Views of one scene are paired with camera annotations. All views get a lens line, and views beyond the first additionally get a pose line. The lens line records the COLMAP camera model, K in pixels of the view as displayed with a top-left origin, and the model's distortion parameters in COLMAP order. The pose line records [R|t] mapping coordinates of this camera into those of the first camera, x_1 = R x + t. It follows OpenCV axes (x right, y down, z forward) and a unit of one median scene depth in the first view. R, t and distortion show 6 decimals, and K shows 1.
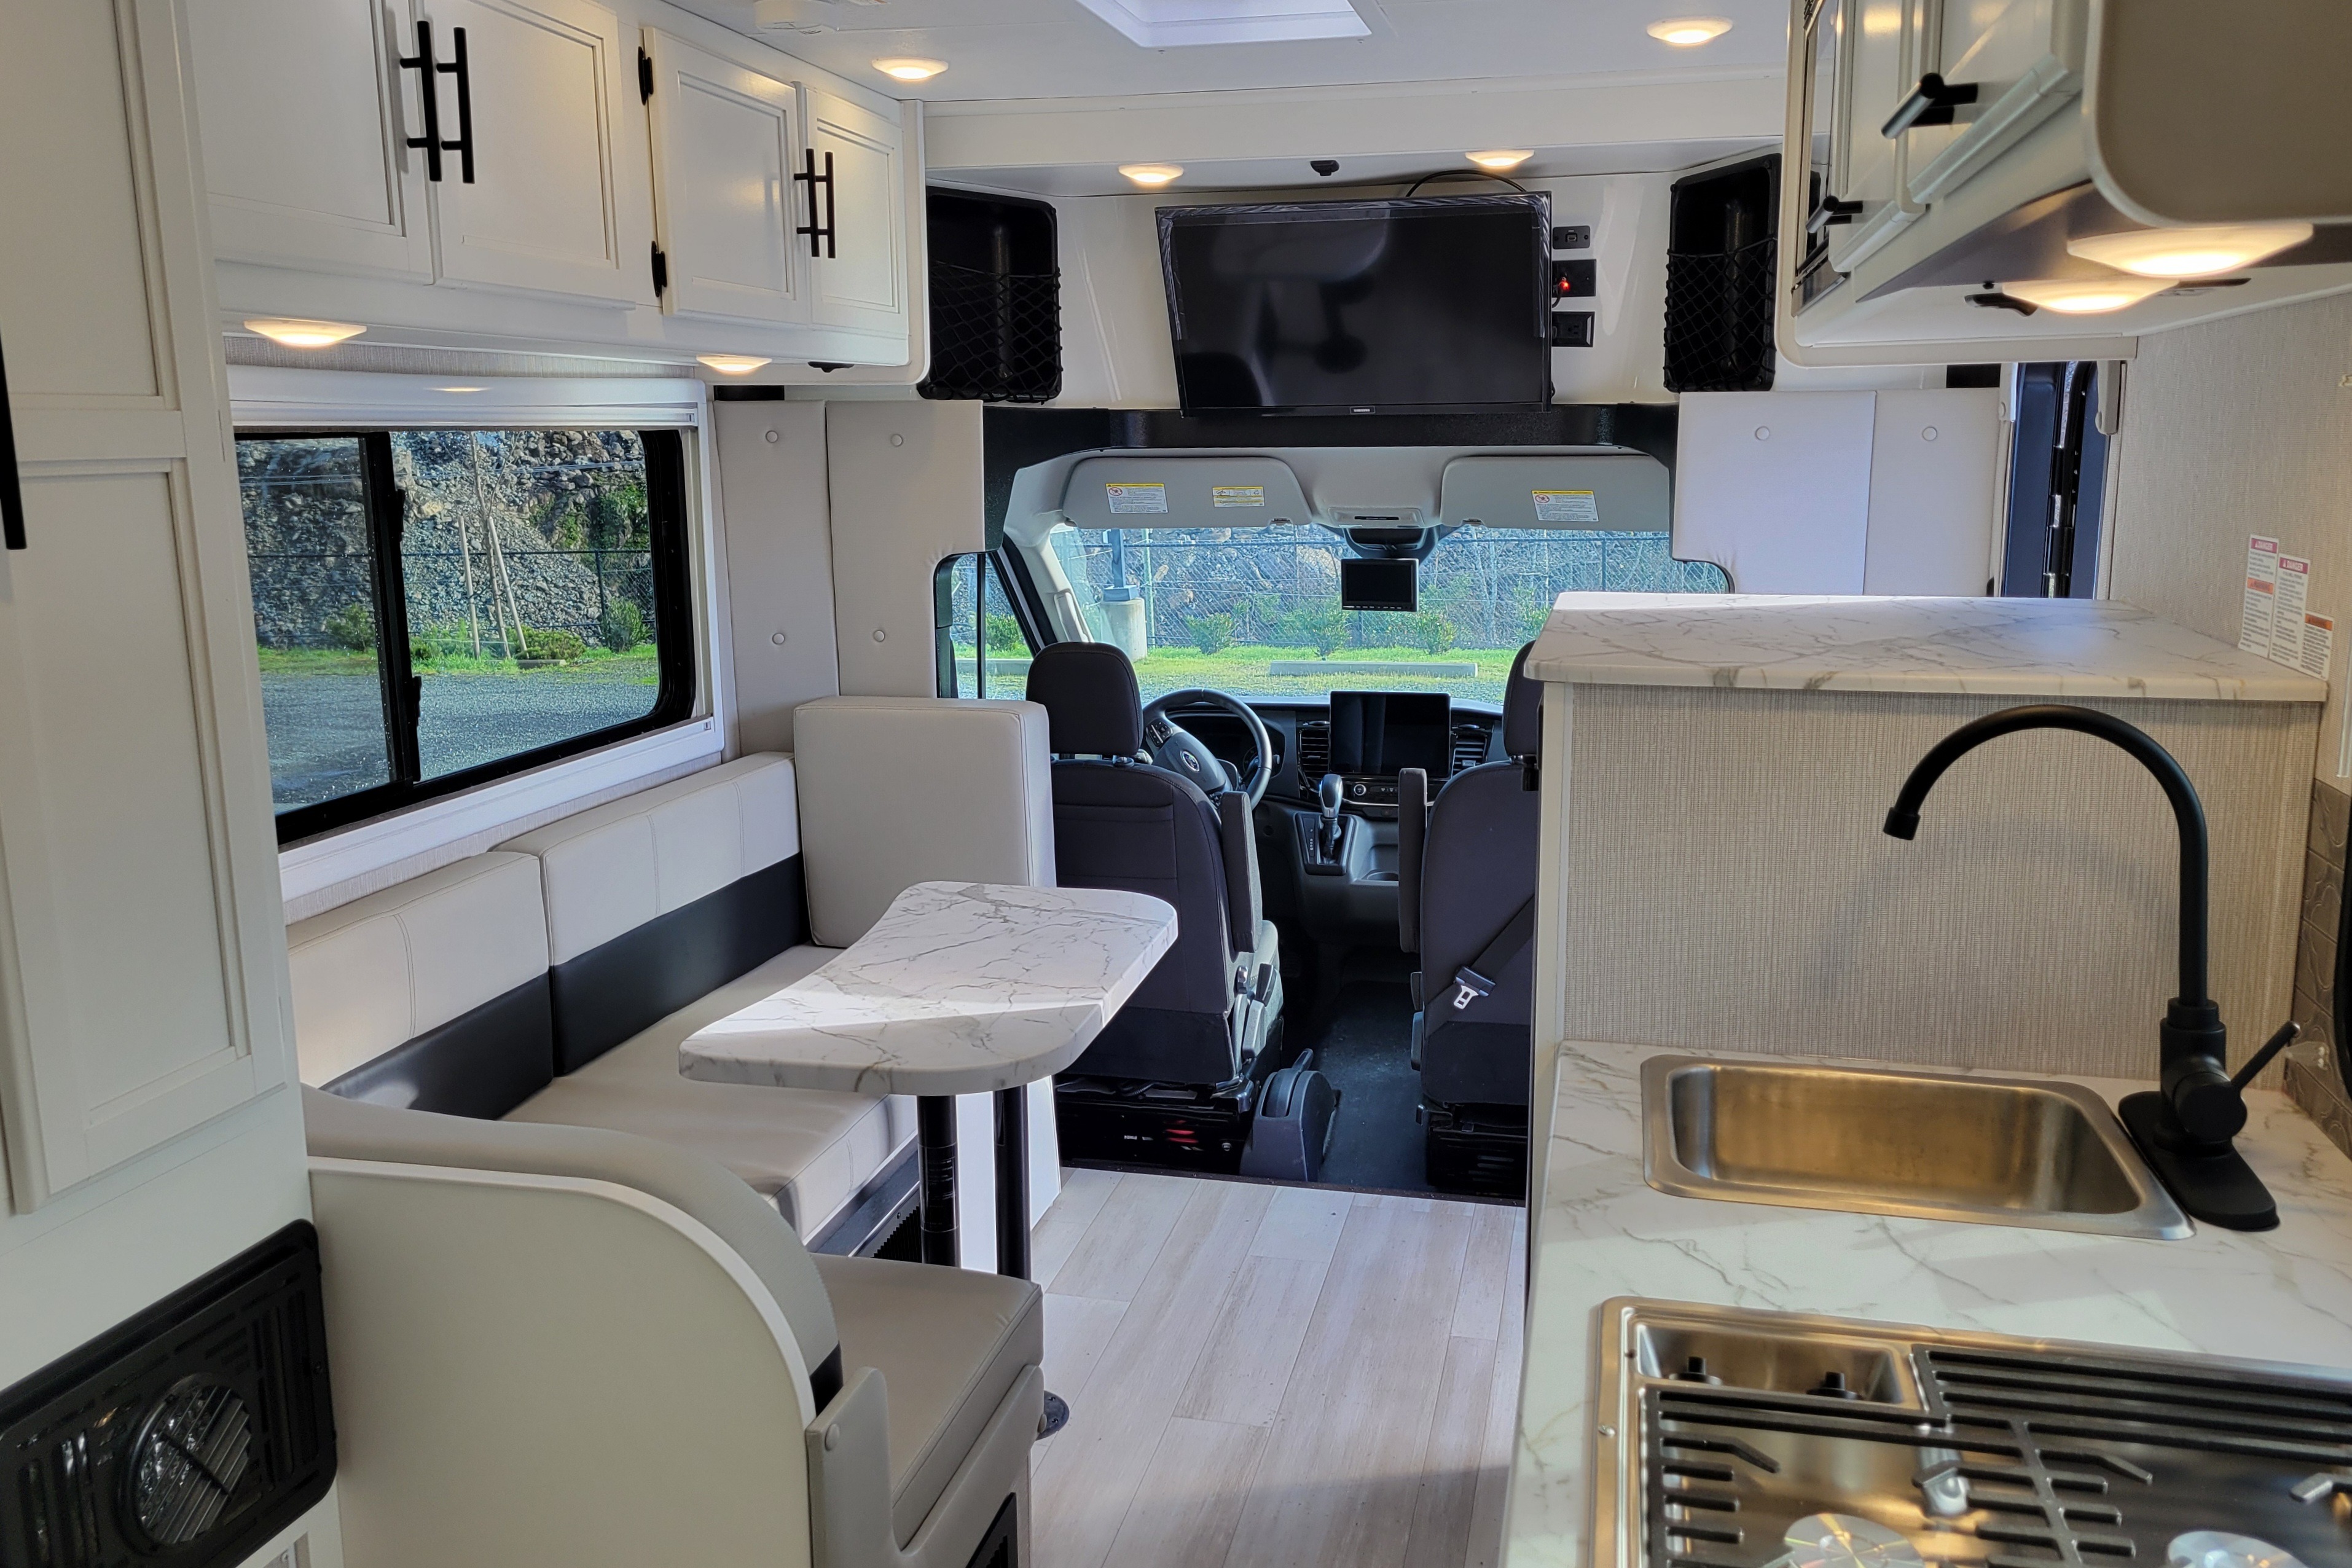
lens RADIAL K [[1796.3, 0, 1196.6], [0, 1796.3, 764.1], [0, 0, 1]] dist [0.005294, 0.003693]
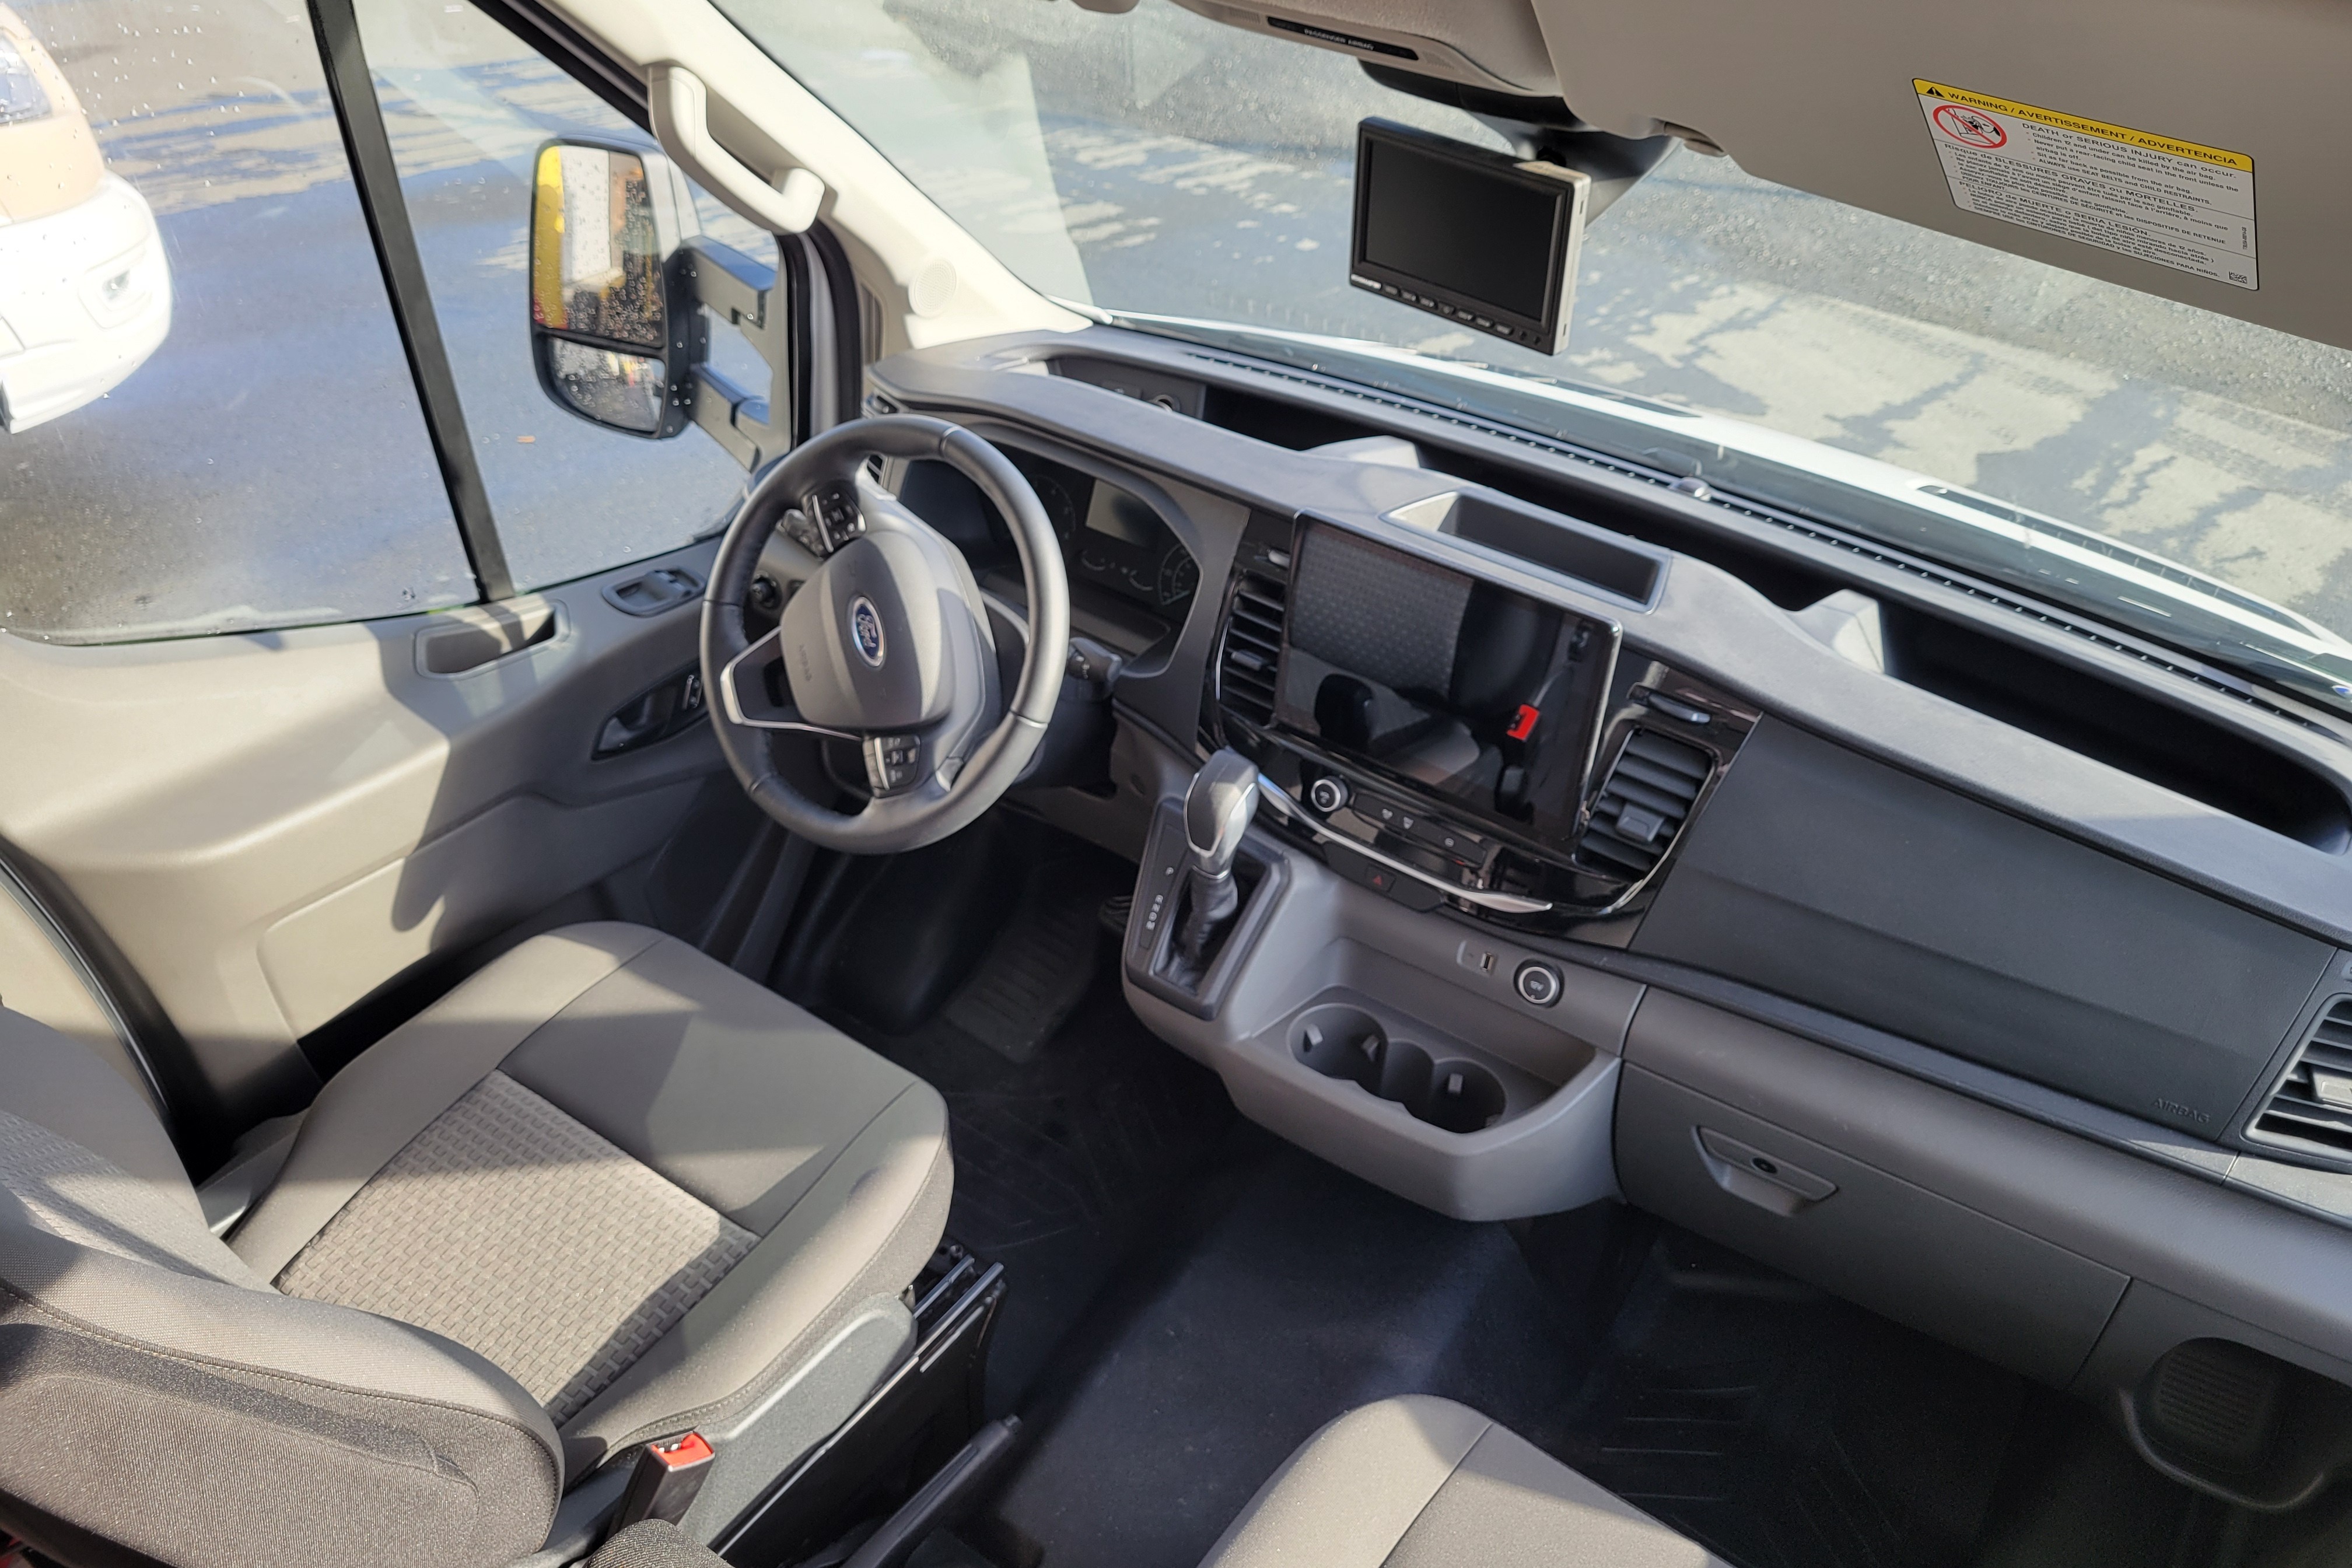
lens RADIAL K [[1796.3, 0, 1196.6], [0, 1796.3, 764.1], [0, 0, 1]] dist [0.005294, 0.003693]
pose [[0.921905, 0.271185, -0.276676, 0.196228], [-0.143207, 0.902116, 0.407036, -0.158996], [0.359976, -0.335627, 0.870501, 0.815855]]
